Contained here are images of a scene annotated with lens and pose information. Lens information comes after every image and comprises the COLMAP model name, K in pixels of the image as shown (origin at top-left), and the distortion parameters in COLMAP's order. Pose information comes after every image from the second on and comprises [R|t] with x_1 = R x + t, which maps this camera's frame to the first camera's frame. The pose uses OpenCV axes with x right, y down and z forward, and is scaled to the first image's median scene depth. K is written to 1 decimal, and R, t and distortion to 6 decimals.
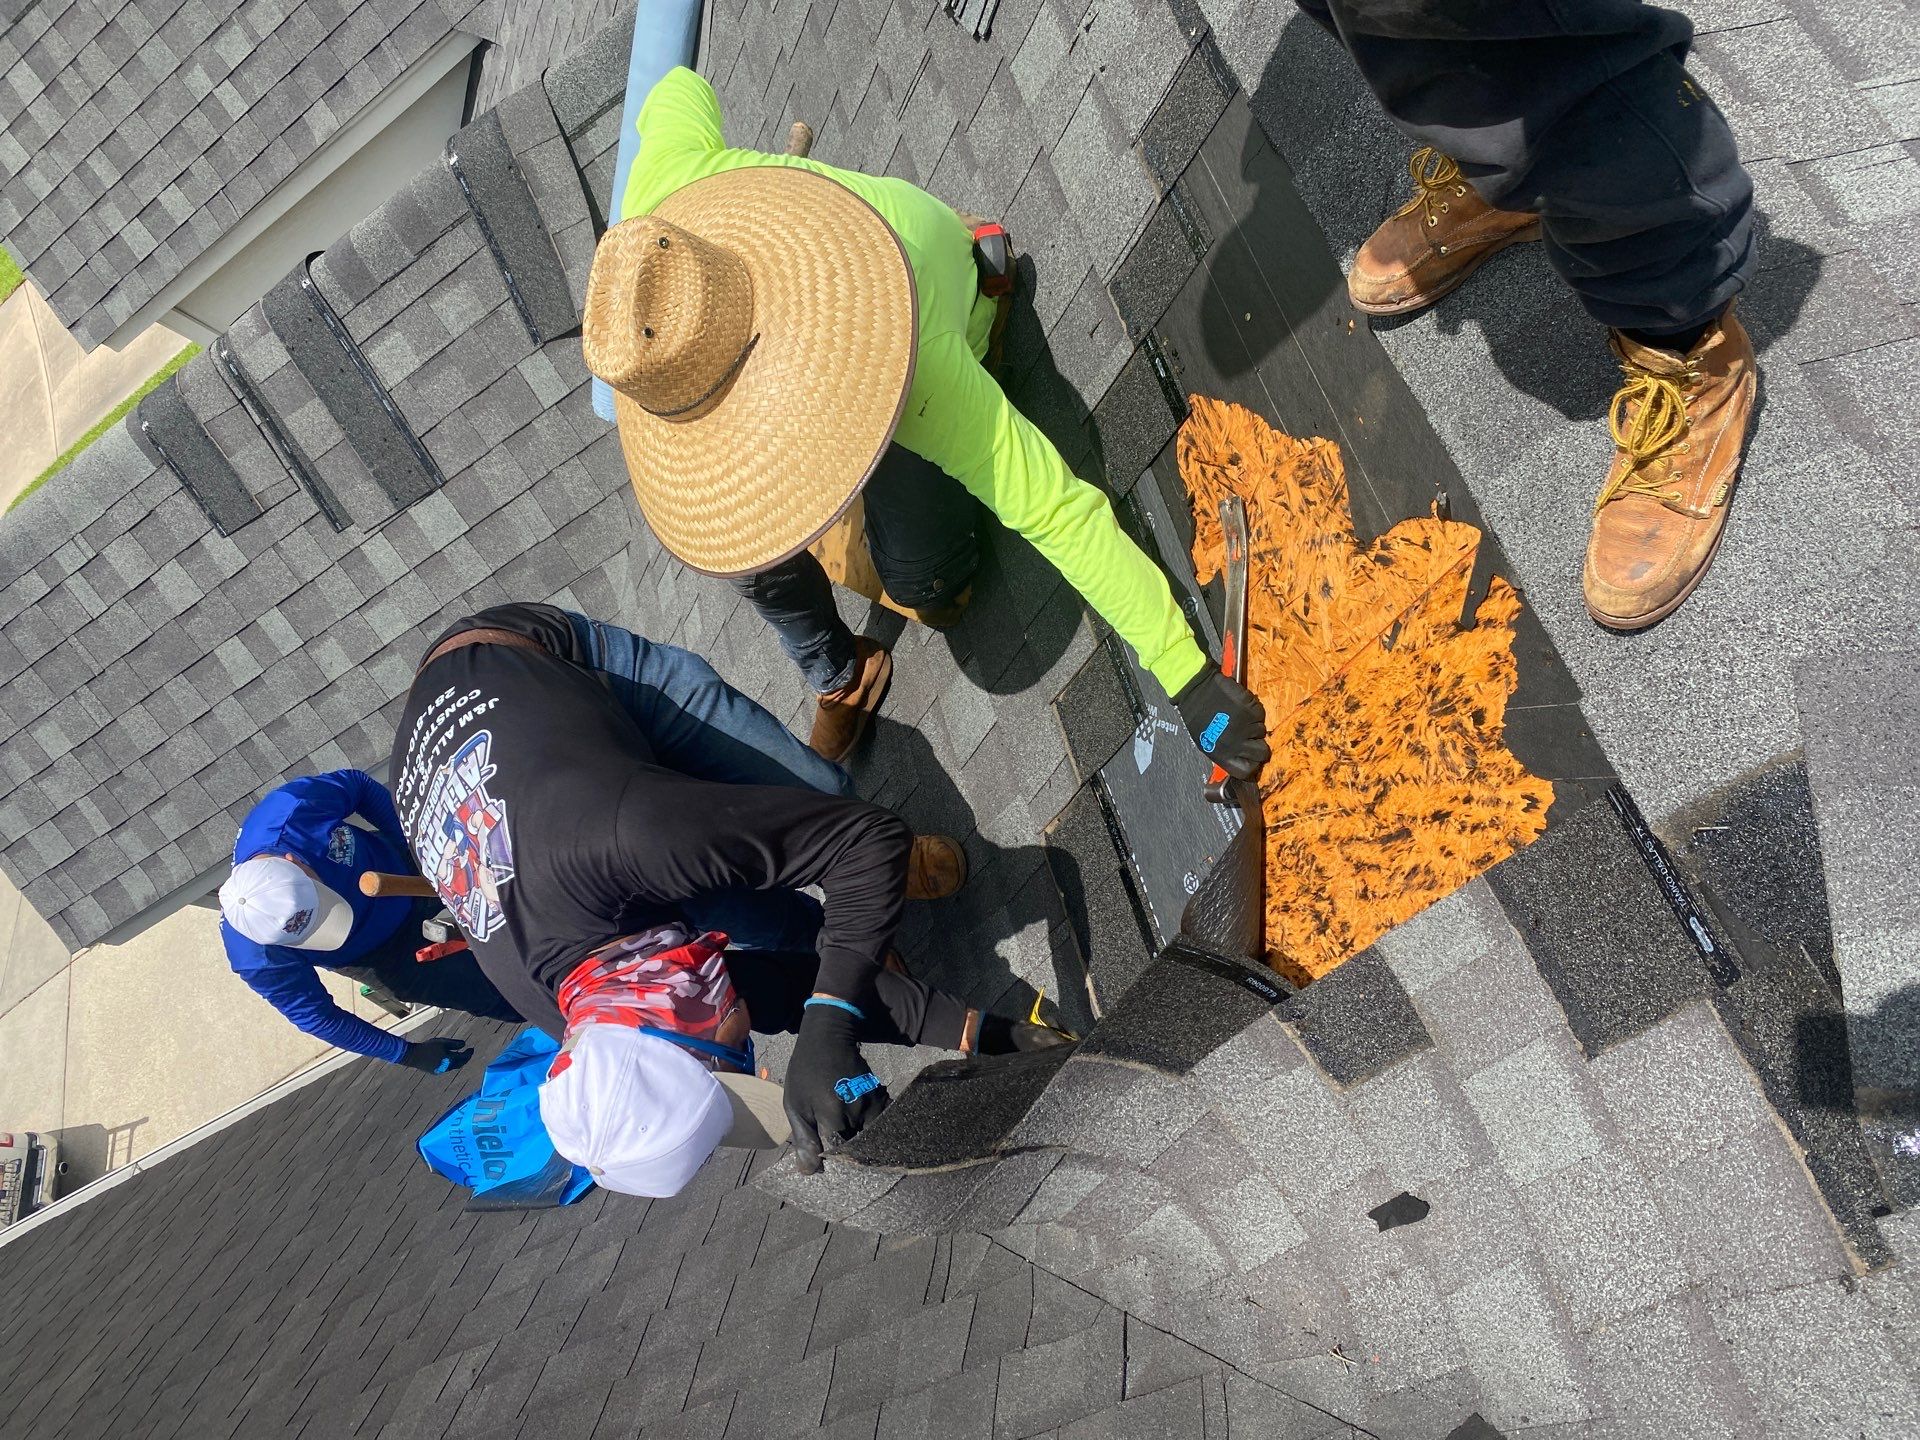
lens RADIAL K [[1470.7, 0, 941.2], [0, 1470.7, 739.2], [0, 0, 1]] dist [0.021698, -0.023543]
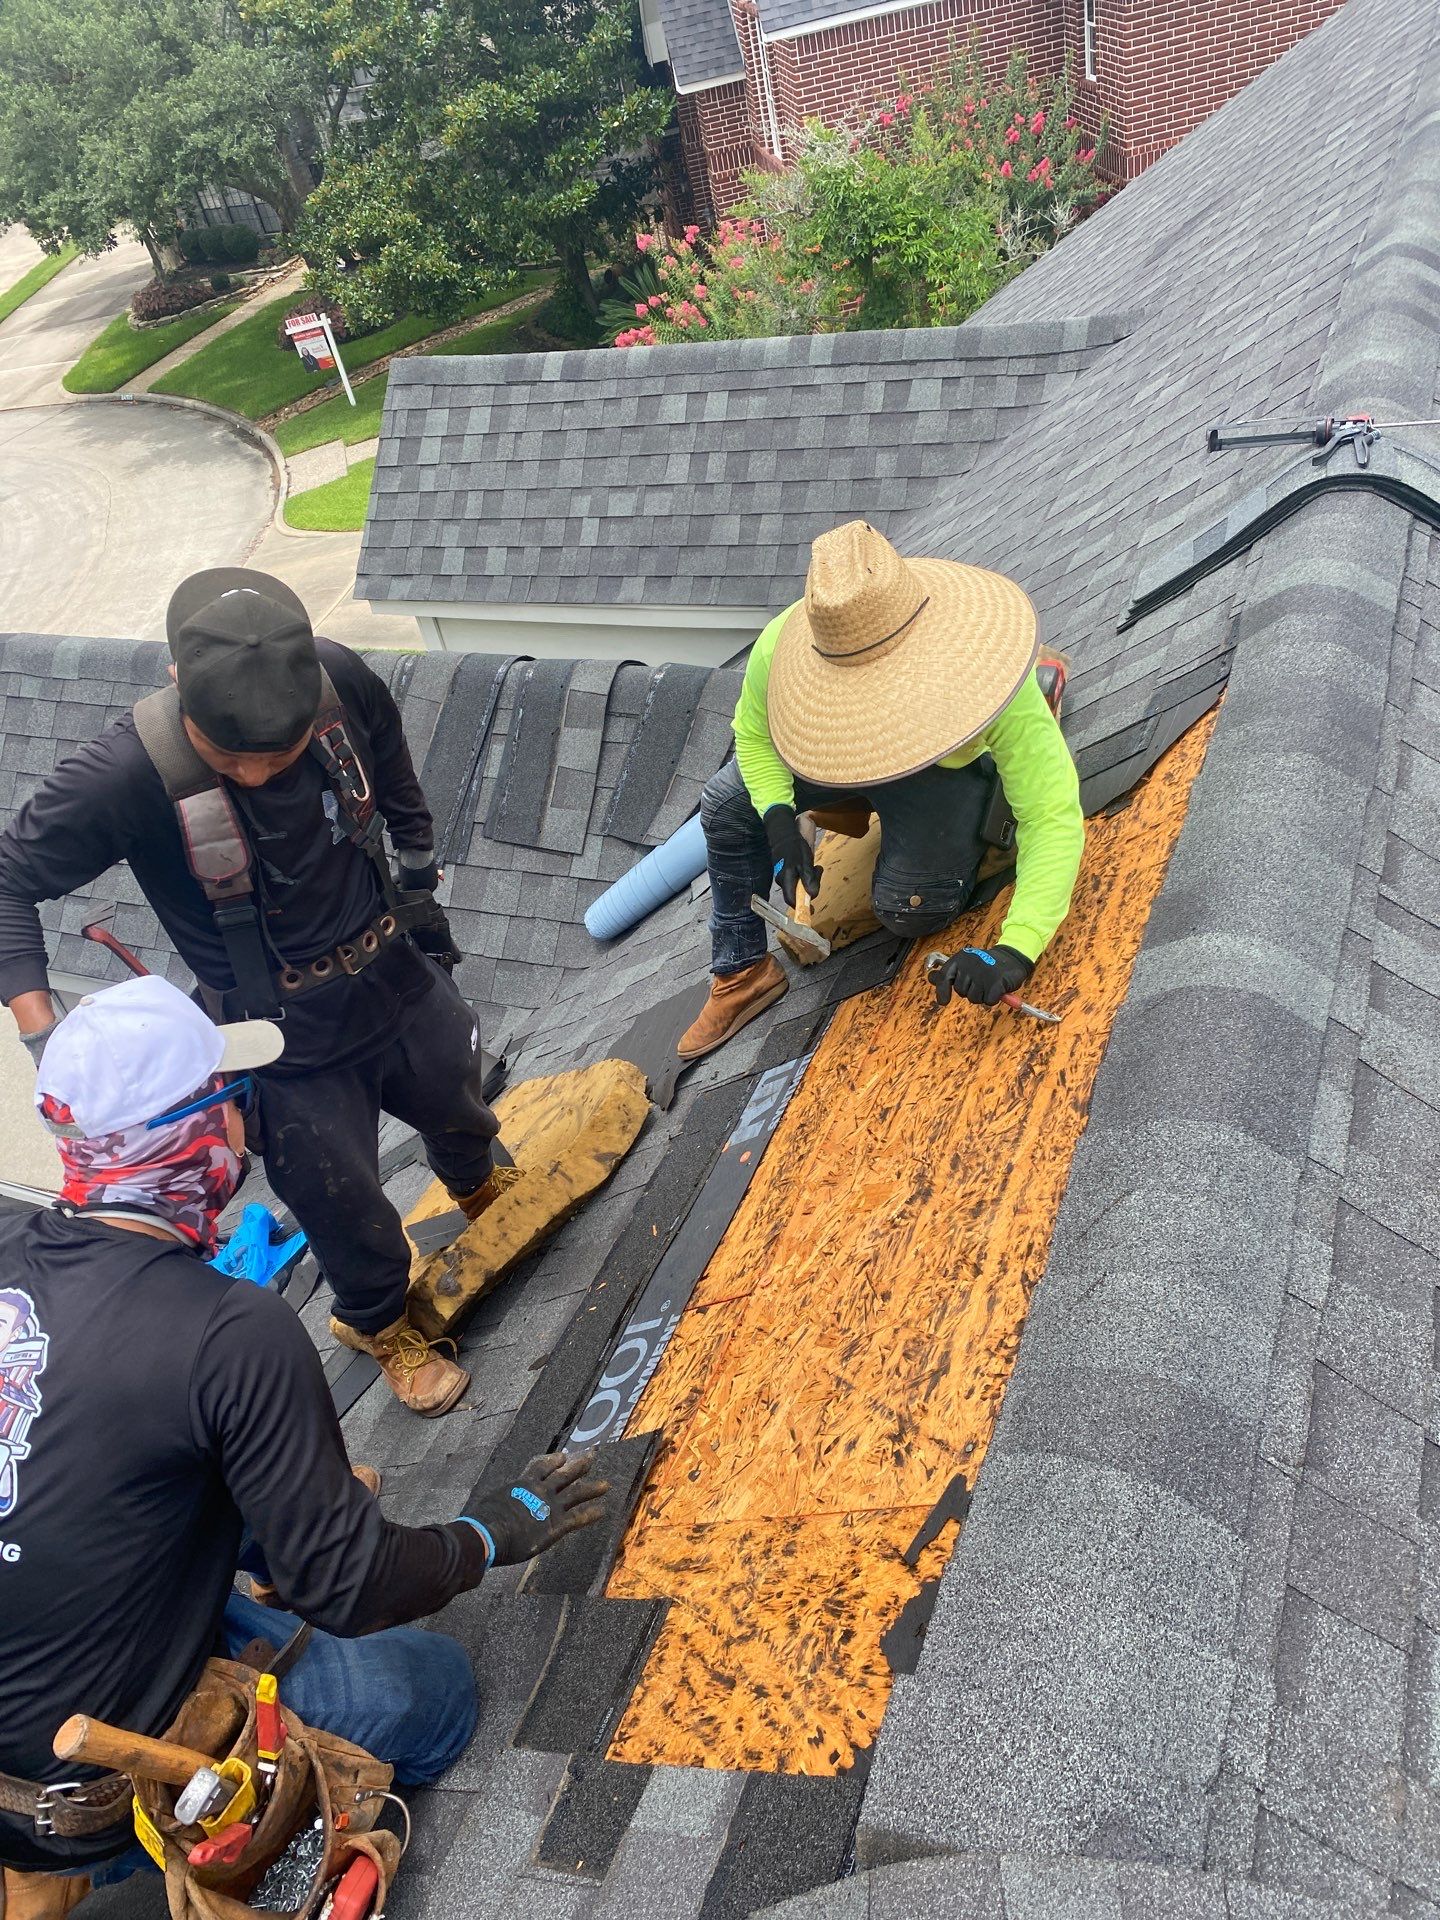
lens RADIAL K [[1470.7, 0, 703.6], [0, 1470.7, 951.5], [0, 0, 1]] dist [0.021698, -0.023543]
pose [[0.729313, 0.651934, -0.207570, 0.153109], [-0.684105, 0.699364, -0.207100, -0.051750], [0.010151, 0.293040, 0.956046, -0.081129]]
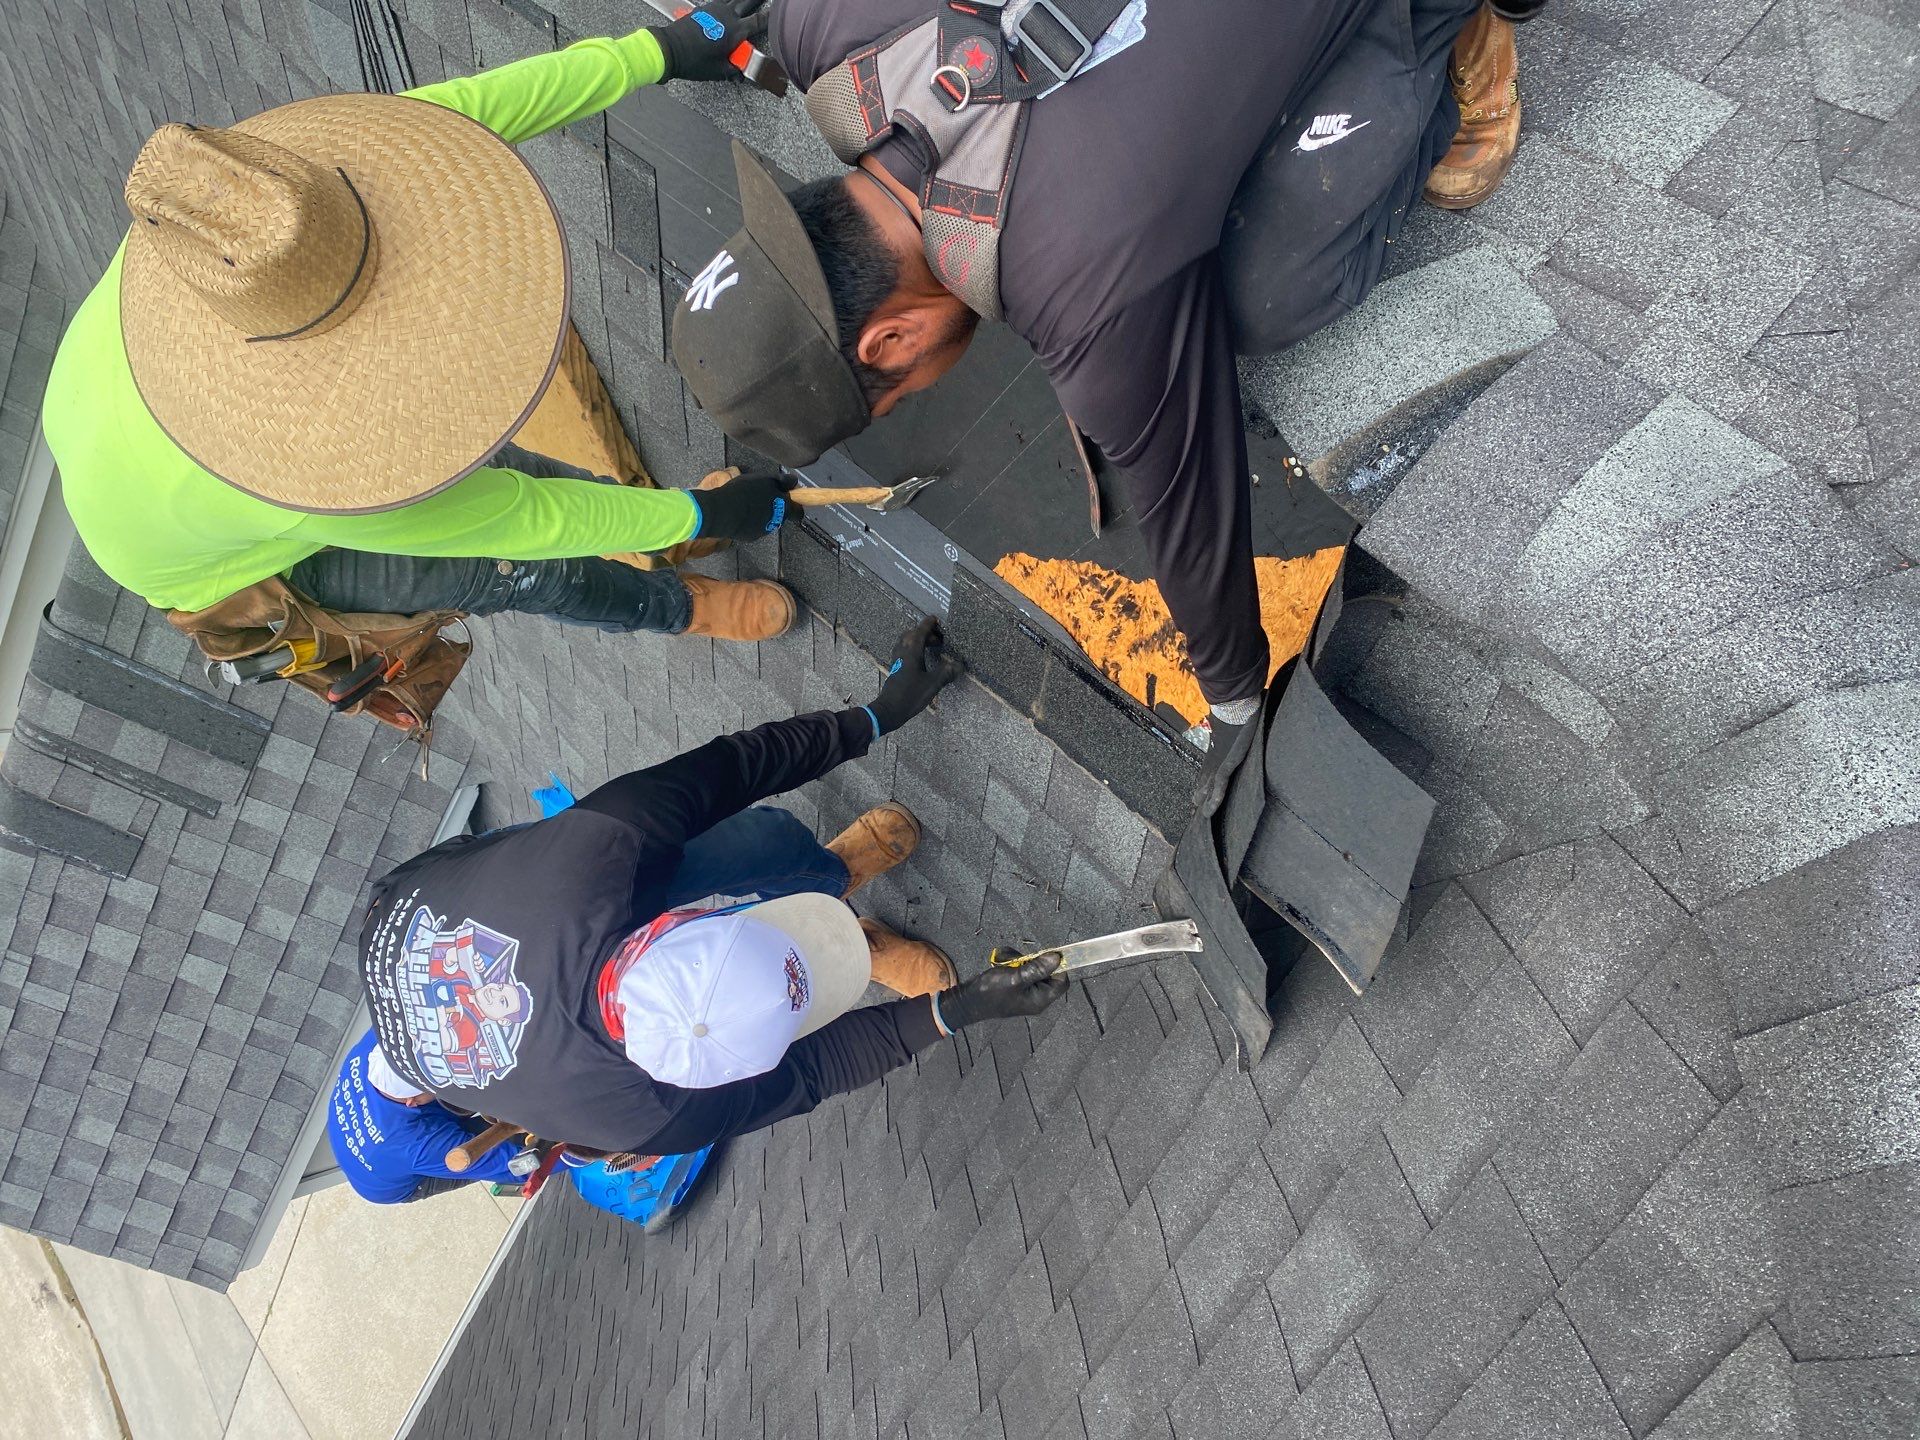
lens RADIAL K [[1471.7, 0, 948.7], [0, 1471.7, 732.0], [0, 0, 1]] dist [0.008702, -0.006883]
pose [[0.846600, -0.531831, 0.020590, 0.117072], [0.531108, 0.846694, 0.032163, 0.123165], [-0.034539, -0.016294, 0.999271, -0.183407]]
